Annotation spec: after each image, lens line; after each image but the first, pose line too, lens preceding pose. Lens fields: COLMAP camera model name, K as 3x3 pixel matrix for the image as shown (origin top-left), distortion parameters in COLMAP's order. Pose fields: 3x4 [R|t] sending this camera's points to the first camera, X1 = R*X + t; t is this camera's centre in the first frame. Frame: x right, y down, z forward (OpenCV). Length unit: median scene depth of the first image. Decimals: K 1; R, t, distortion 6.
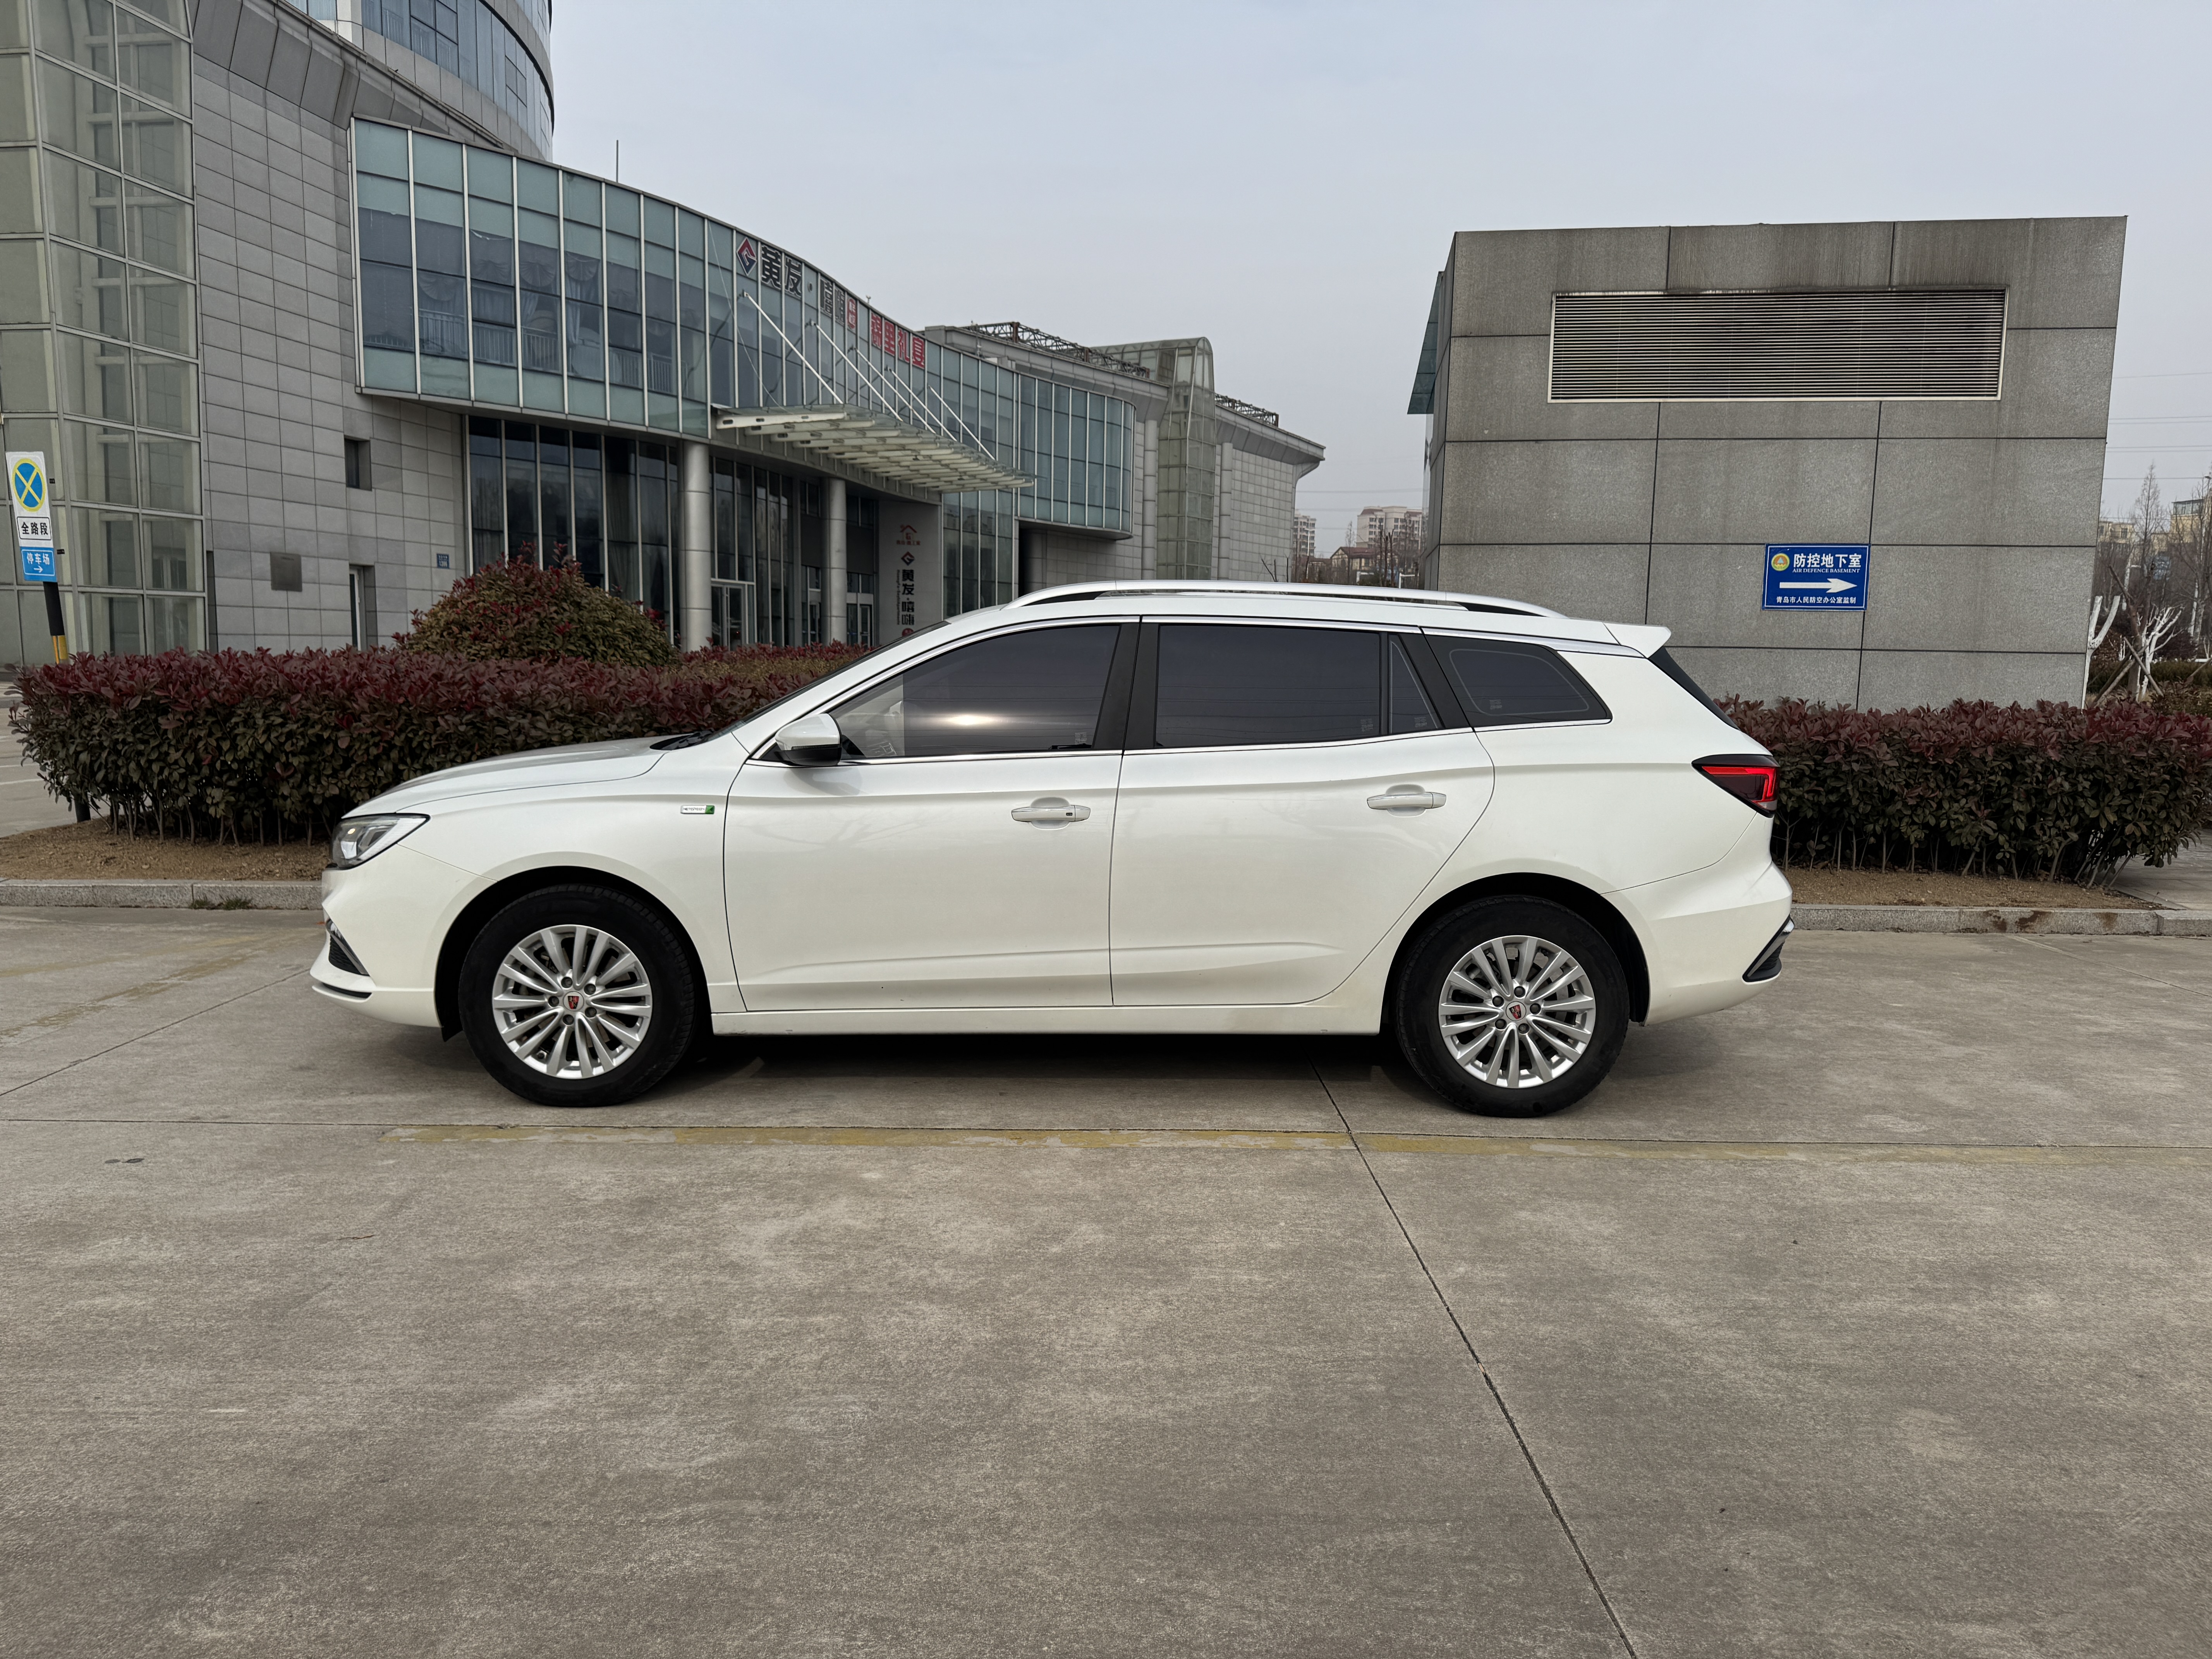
lens RADIAL K [[1562.4, 0, 1101.0], [0, 1562.4, 832.6], [0, 0, 1]] dist [0.039235, -0.043093]
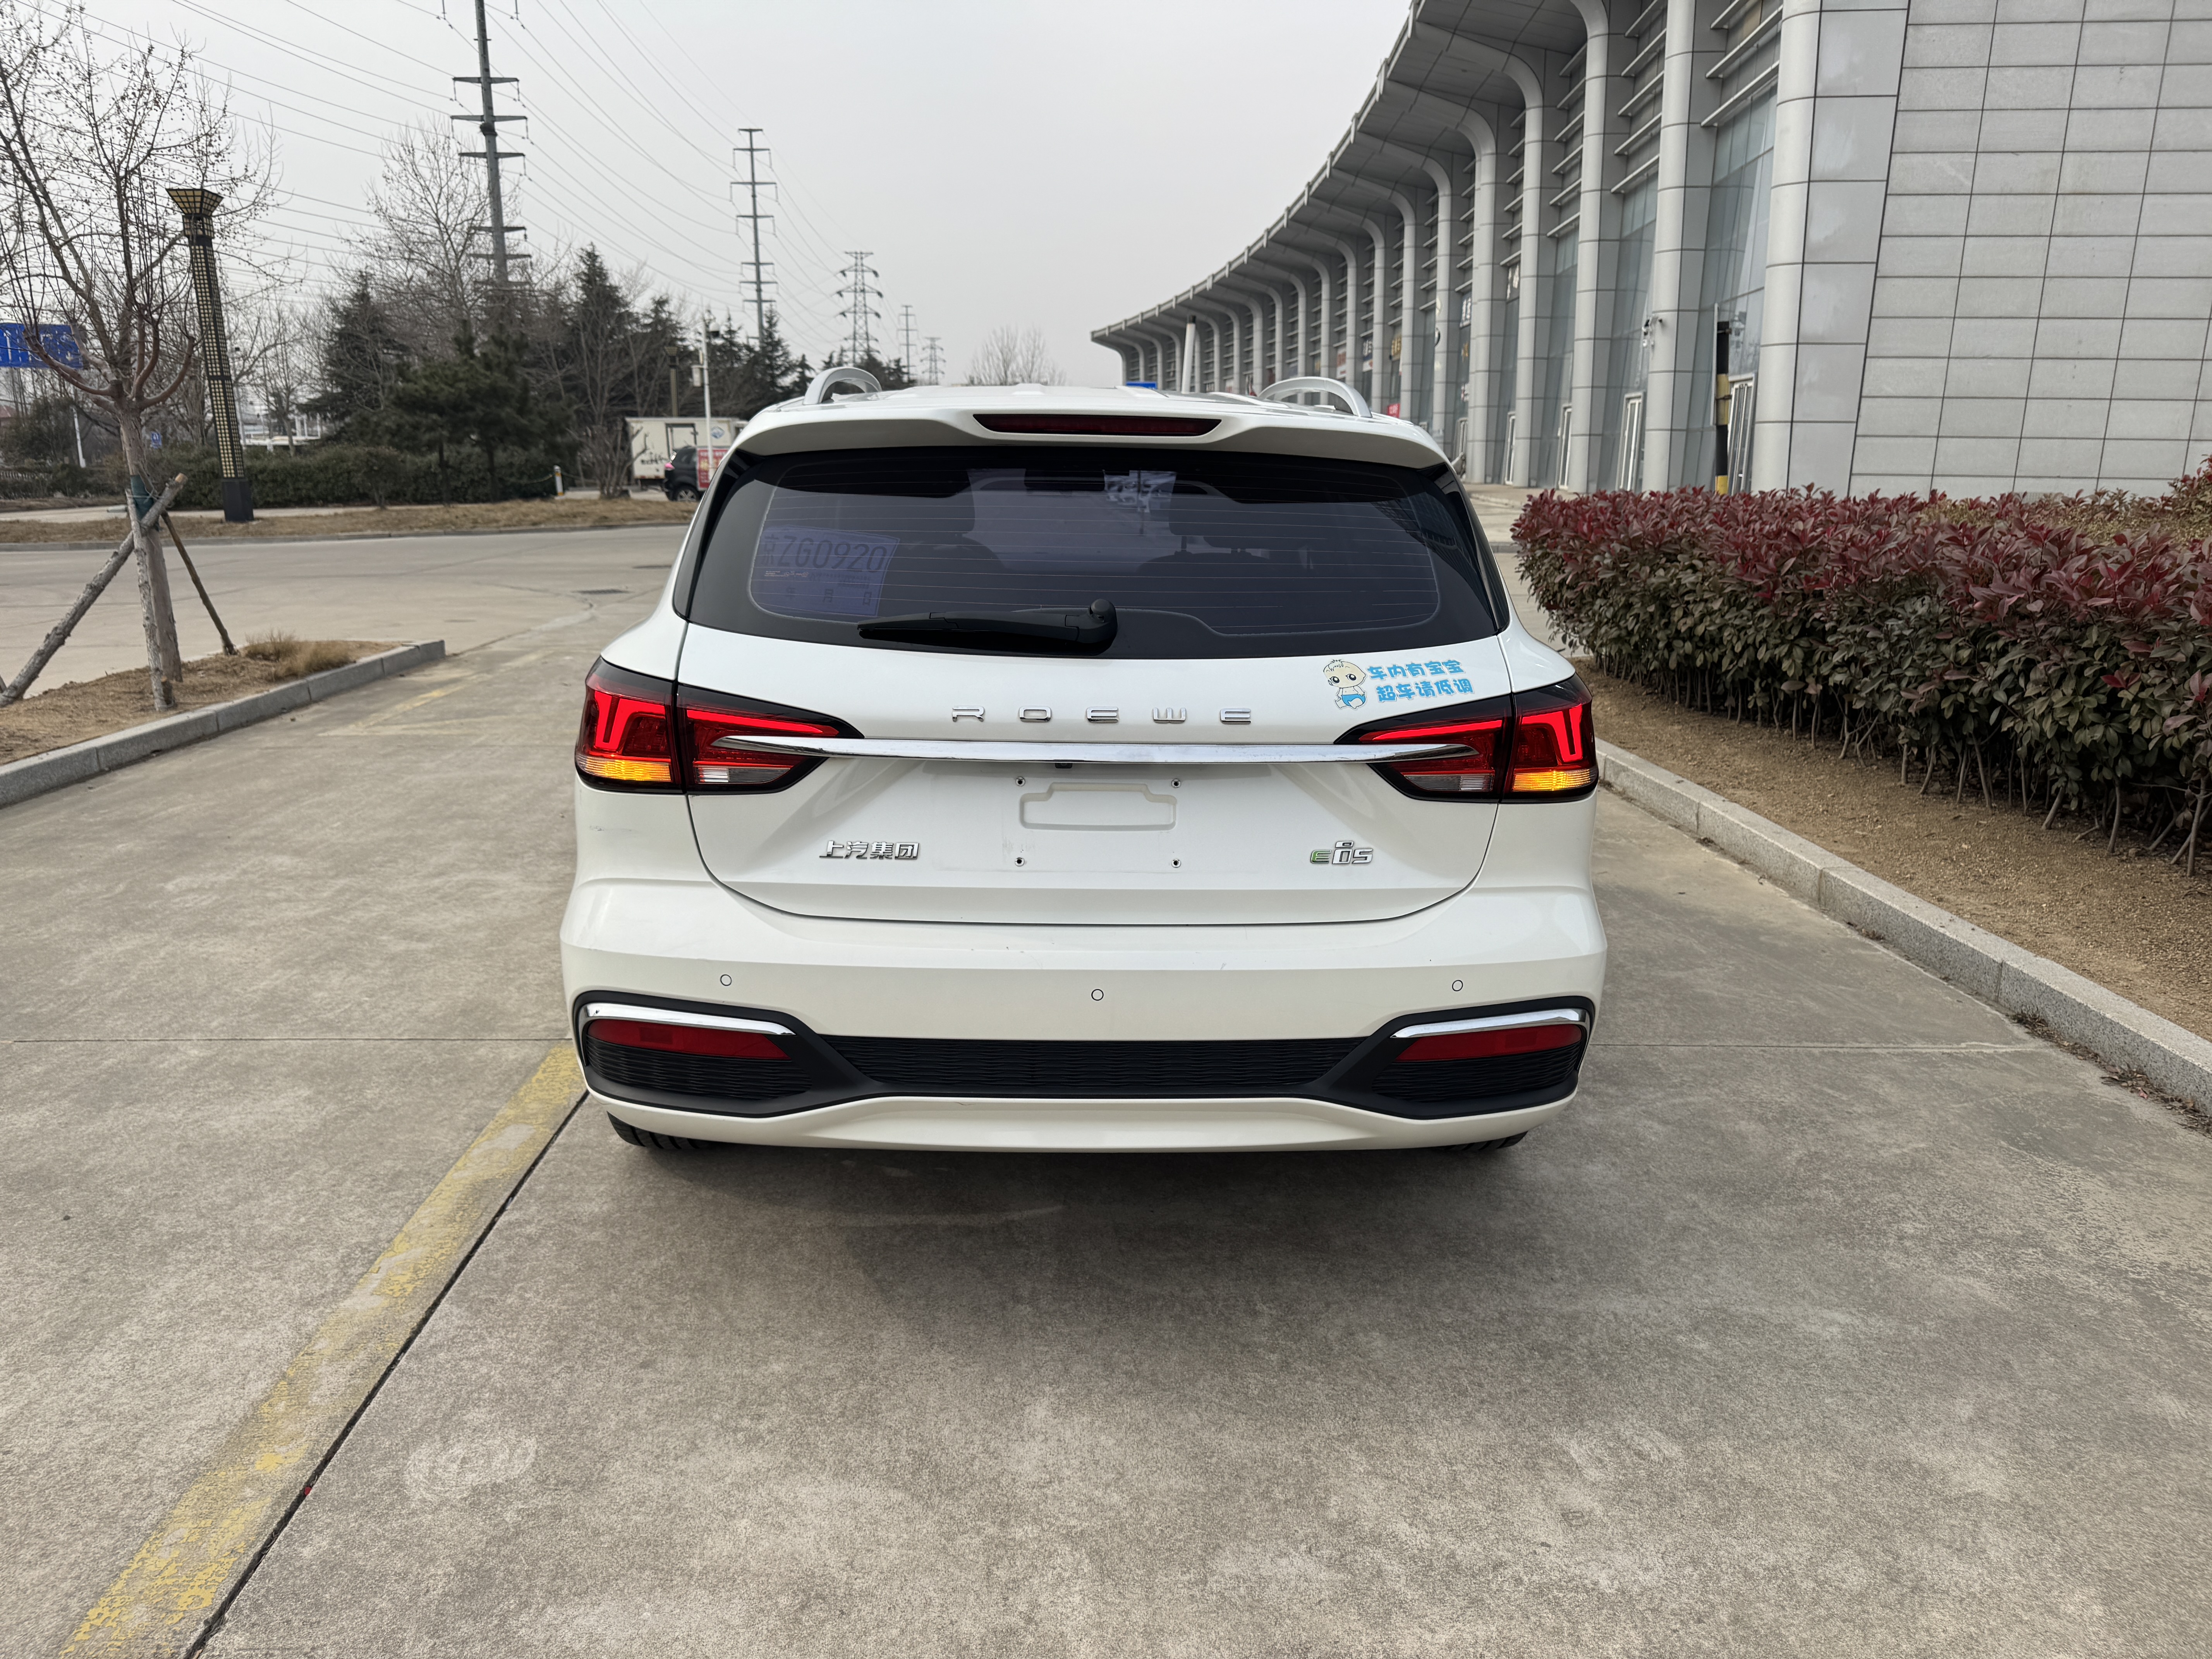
lens RADIAL K [[1562.4, 0, 1096.8], [0, 1562.4, 841.3], [0, 0, 1]] dist [0.039235, -0.043093]
pose [[0.031932, 0.222744, -0.974354, 0.454128], [-0.133880, 0.967019, 0.216679, -0.060833], [0.990483, 0.123528, 0.060700, 0.554008]]
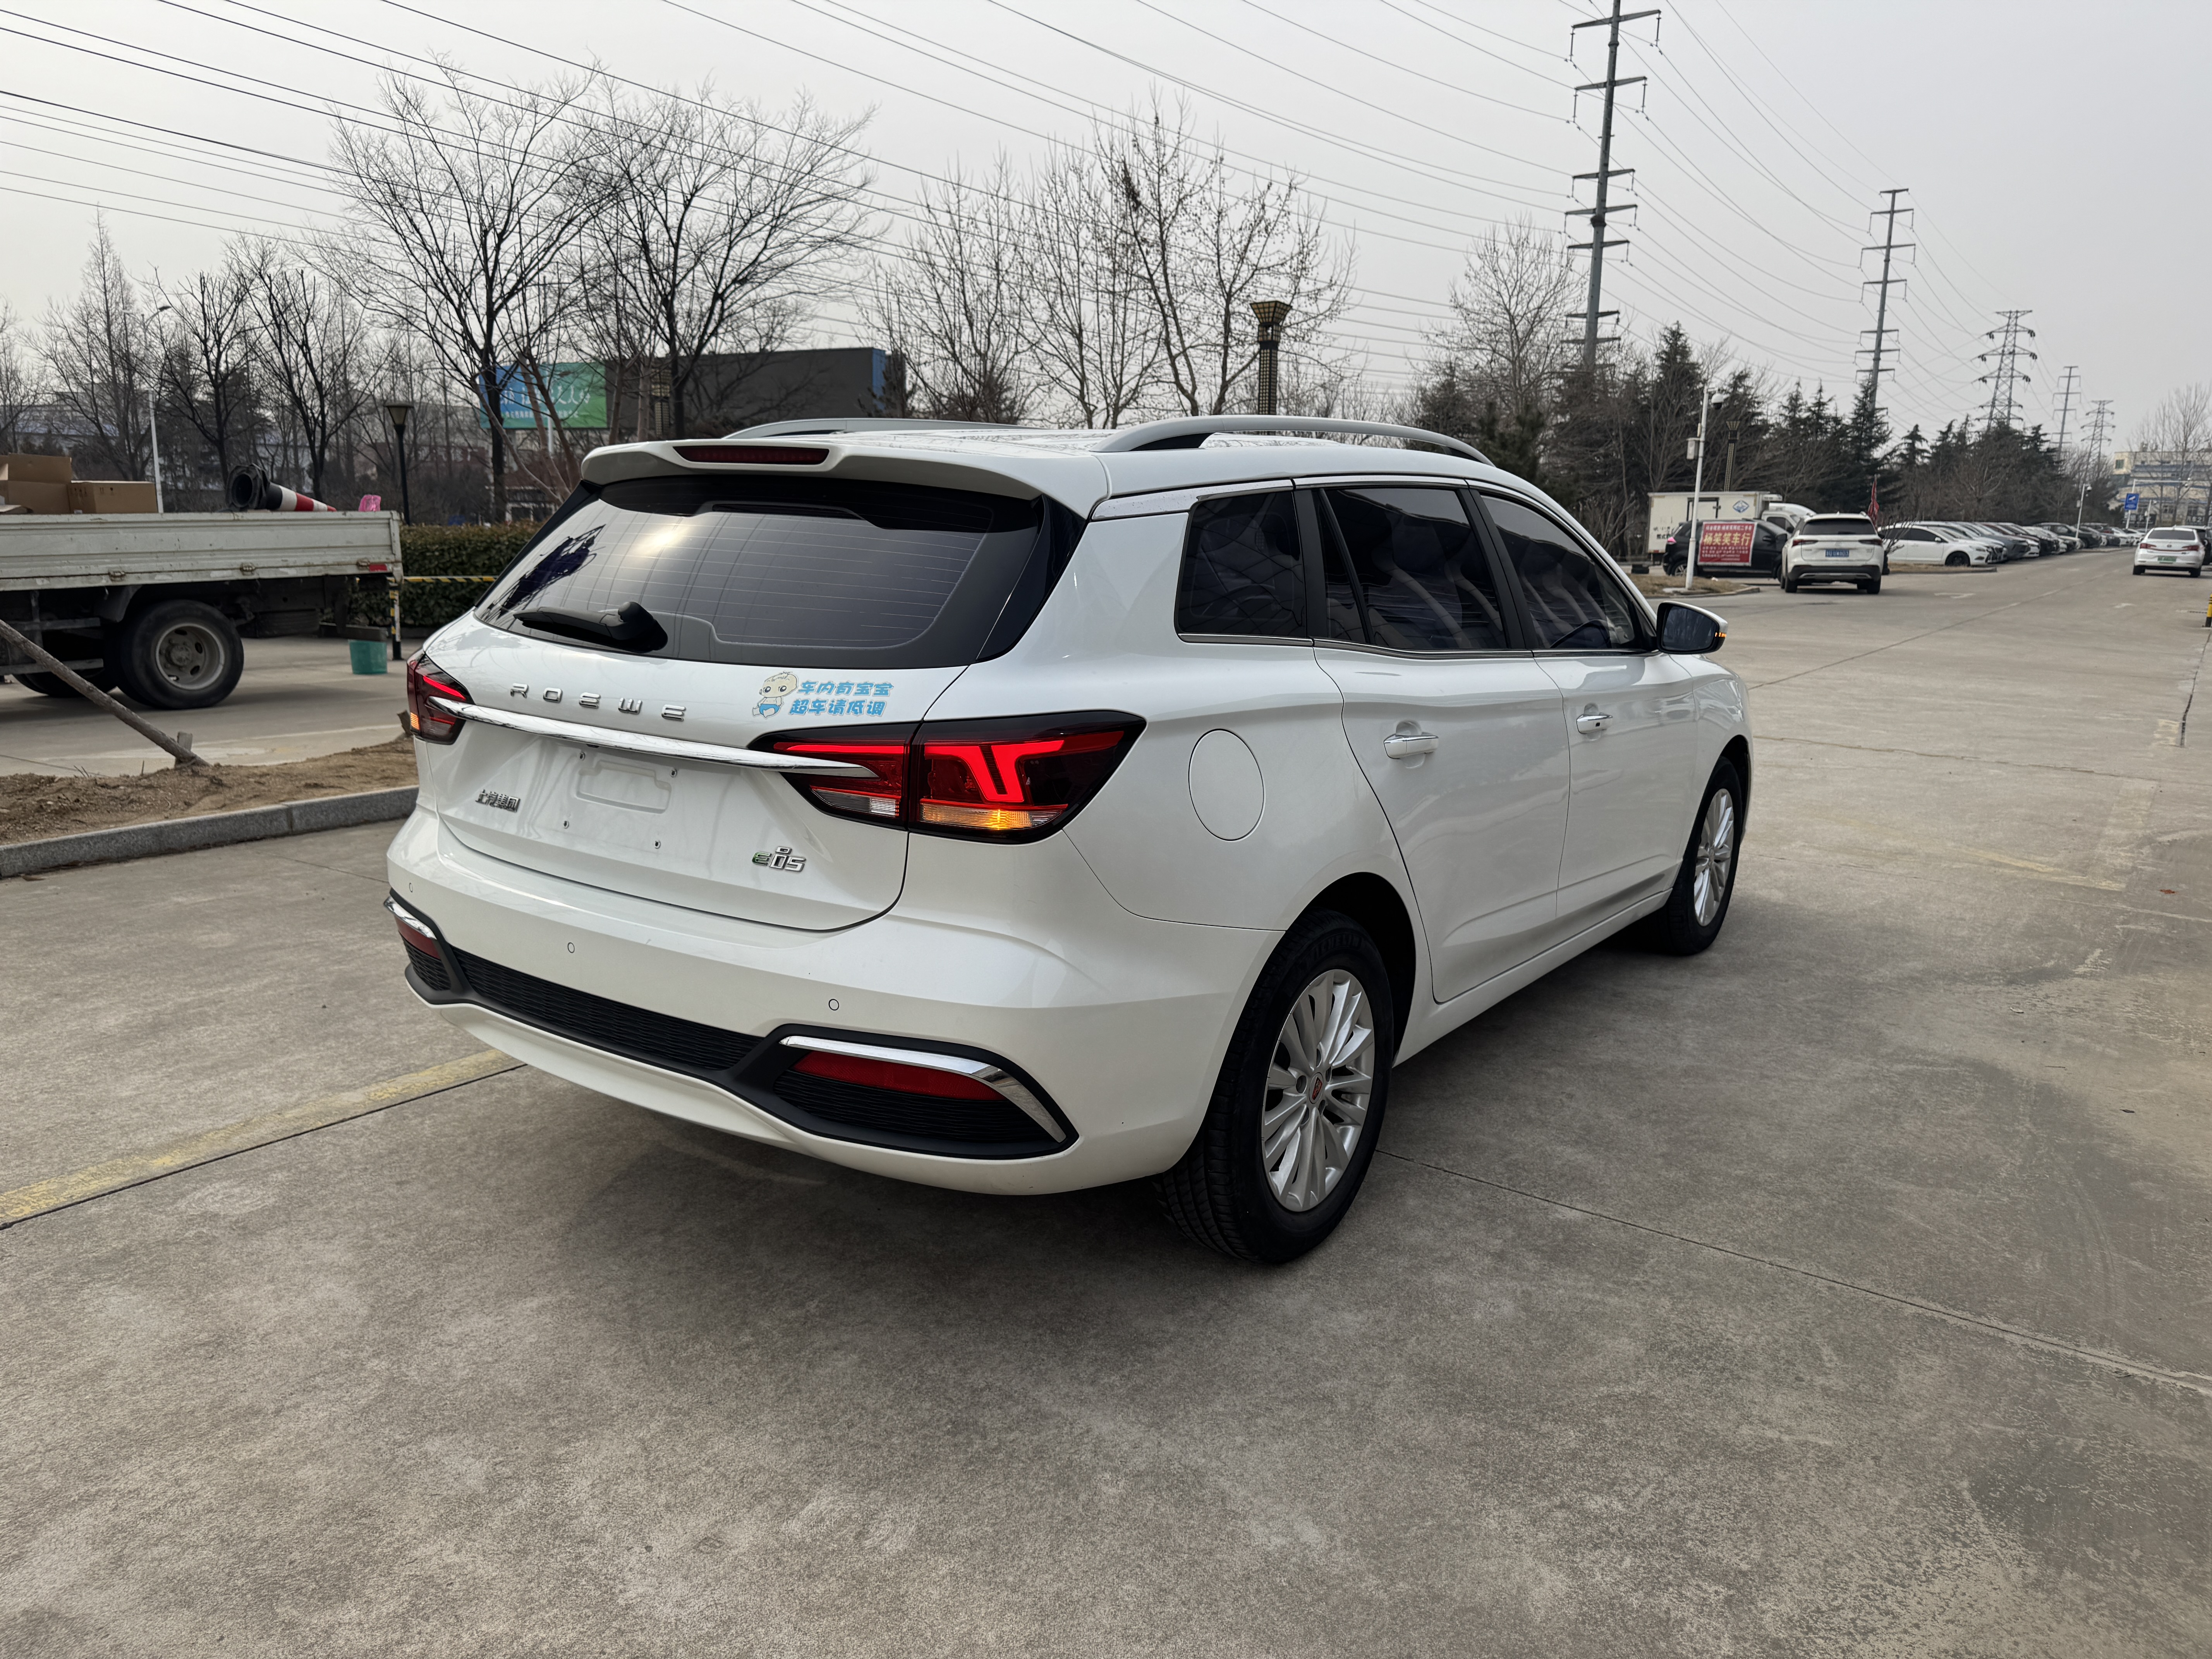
lens RADIAL K [[1562.4, 0, 1101.5], [0, 1562.4, 834.5], [0, 0, 1]] dist [0.039235, -0.043093]
pose [[-0.582232, 0.133749, -0.801946, 0.390182], [-0.131990, 0.957741, 0.255560, -0.086778], [0.802237, 0.254644, -0.539974, 0.785618]]
